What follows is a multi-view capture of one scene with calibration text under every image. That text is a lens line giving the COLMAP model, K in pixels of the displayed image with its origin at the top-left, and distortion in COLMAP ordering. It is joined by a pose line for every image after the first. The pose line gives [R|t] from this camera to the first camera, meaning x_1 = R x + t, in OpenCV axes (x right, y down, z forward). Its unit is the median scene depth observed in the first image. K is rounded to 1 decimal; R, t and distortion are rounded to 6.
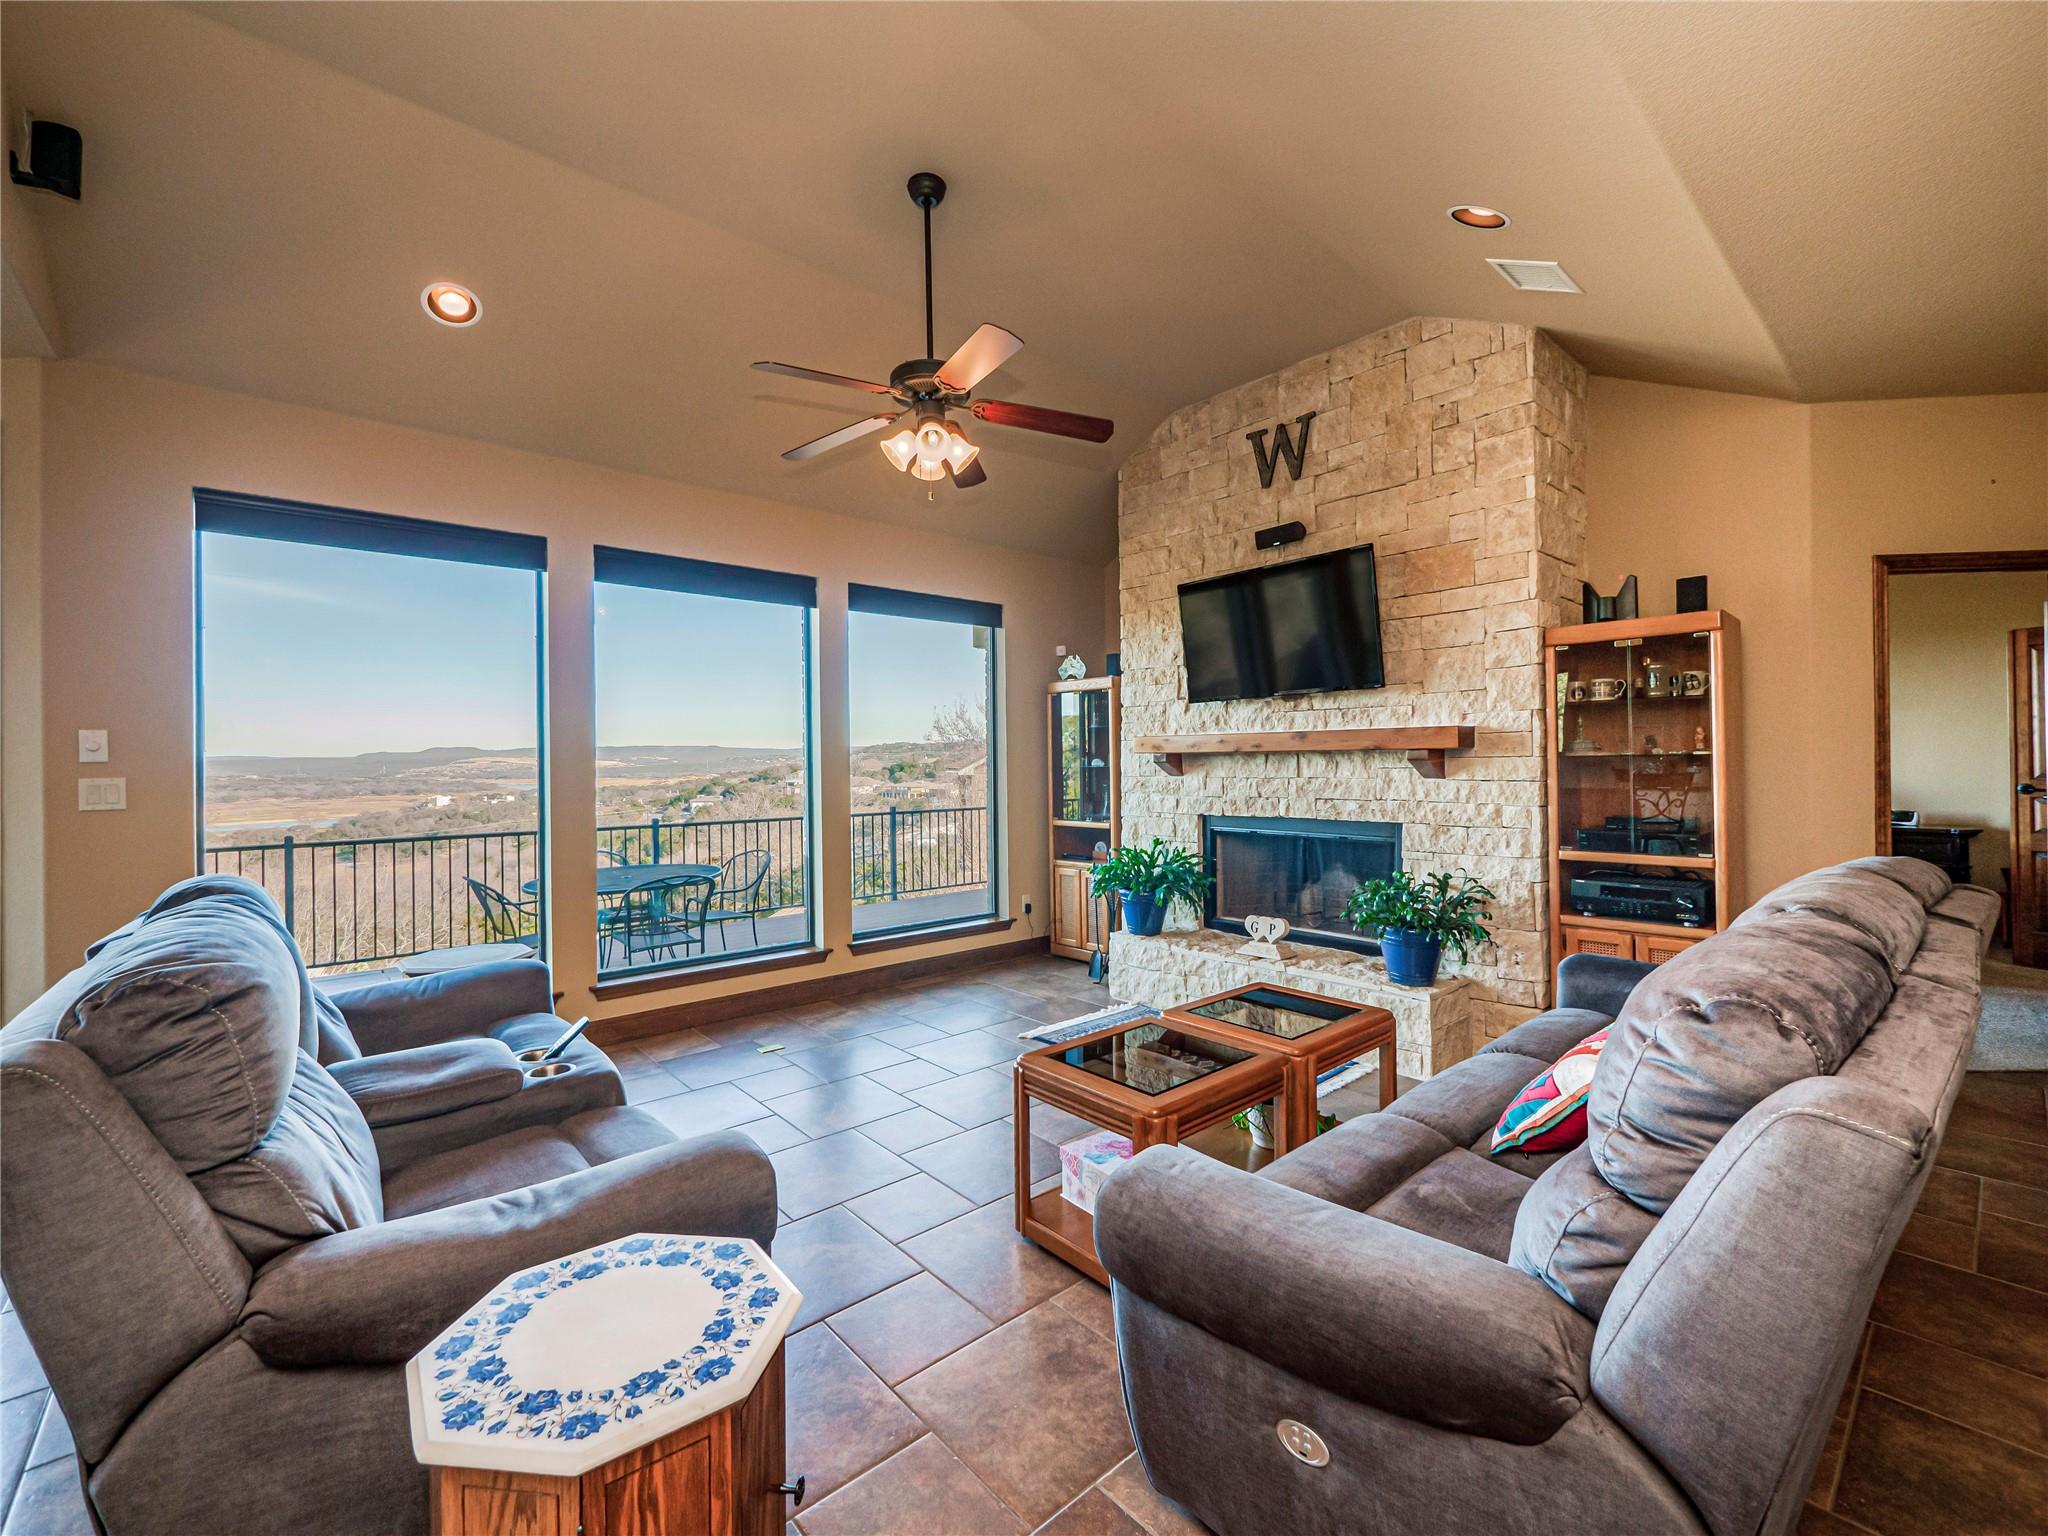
lens RADIAL K [[858.4, 0, 1020.0], [0, 858.4, 760.5], [0, 0, 1]] dist [-0.003640, -0.000501]
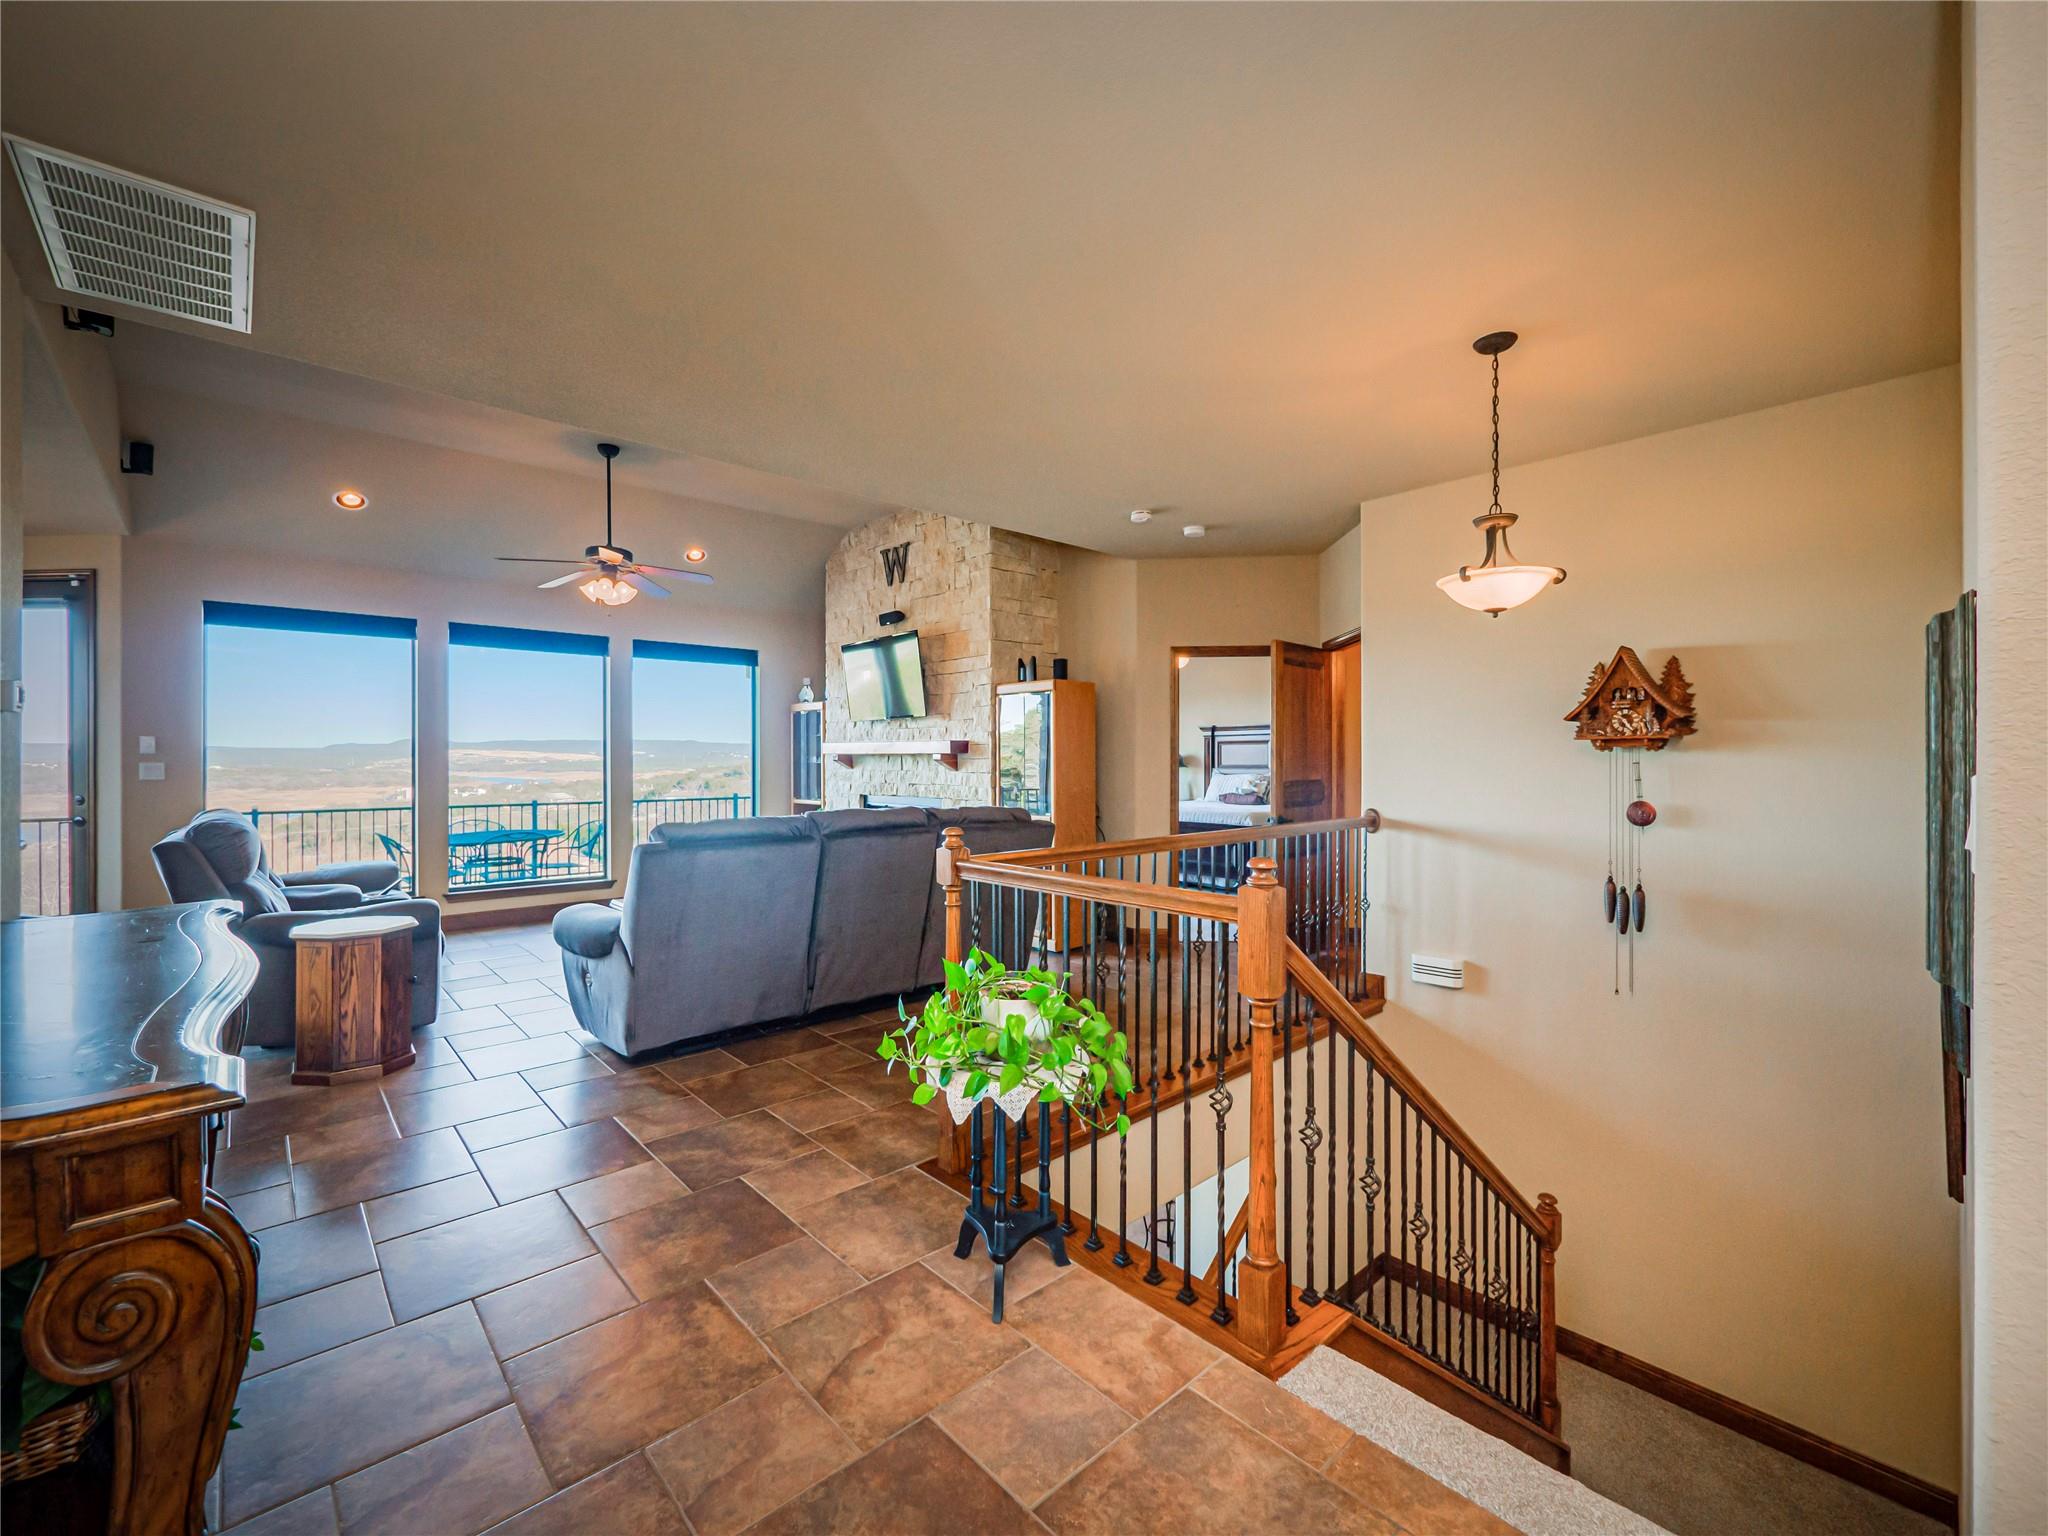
lens RADIAL K [[858.4, 0, 1020.0], [0, 858.4, 760.5], [0, 0, 1]] dist [-0.003640, -0.000501]
pose [[0.999682, 0.009651, 0.023282, 0.525643], [-0.009715, 0.999949, 0.002638, -0.004588], [-0.023255, -0.002864, 0.999725, -0.619221]]
